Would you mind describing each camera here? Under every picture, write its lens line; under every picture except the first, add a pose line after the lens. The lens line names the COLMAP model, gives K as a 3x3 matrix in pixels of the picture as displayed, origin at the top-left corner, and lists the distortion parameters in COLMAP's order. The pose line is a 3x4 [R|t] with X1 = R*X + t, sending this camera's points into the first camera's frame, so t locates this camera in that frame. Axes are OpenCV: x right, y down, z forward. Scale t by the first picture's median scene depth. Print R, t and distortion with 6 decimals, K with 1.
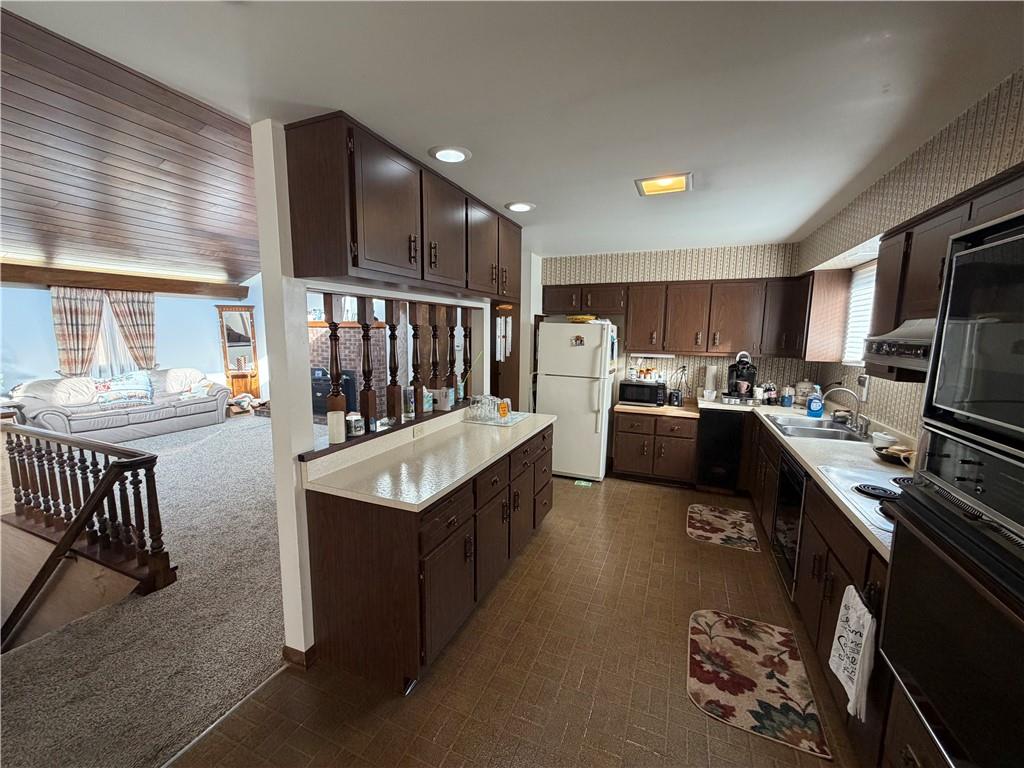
lens RADIAL K [[407.6, 0, 515.1], [0, 407.6, 386.6], [0, 0, 1]] dist [-0.000293, 0.000491]
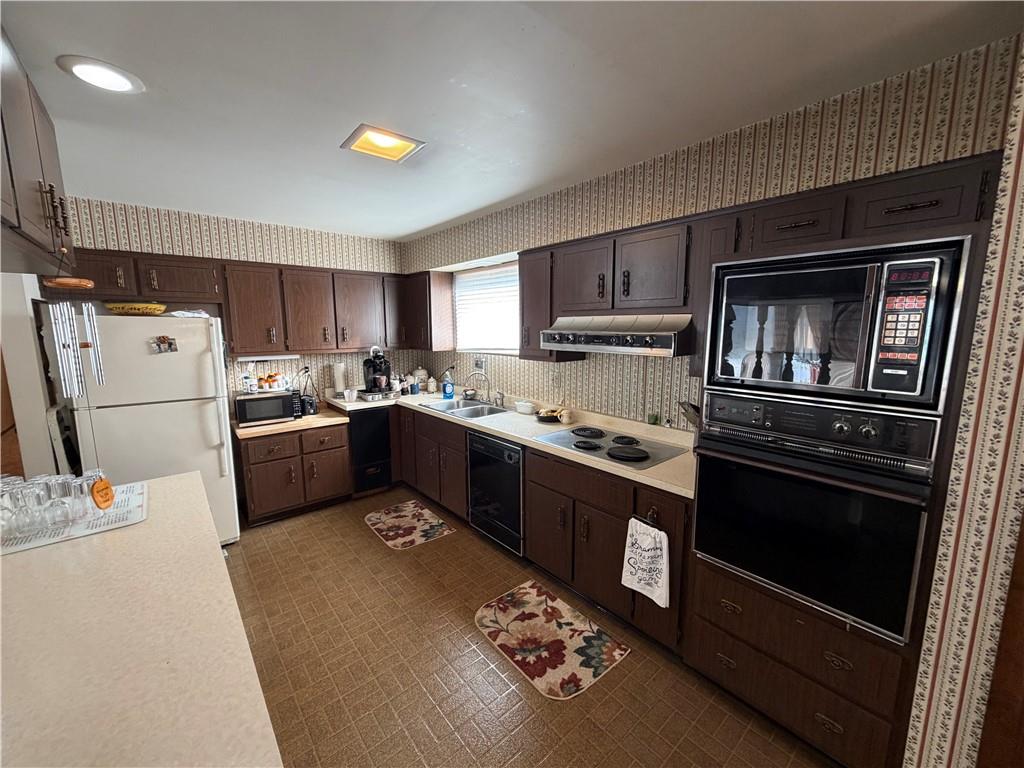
lens RADIAL K [[407.6, 0, 511.7], [0, 407.6, 384.9], [0, 0, 1]] dist [-0.000293, 0.000491]
pose [[0.456691, -0.143500, 0.877975, -0.183529], [0.129507, 0.987115, 0.093974, -0.046718], [-0.880148, 0.070787, 0.469391, 0.275870]]
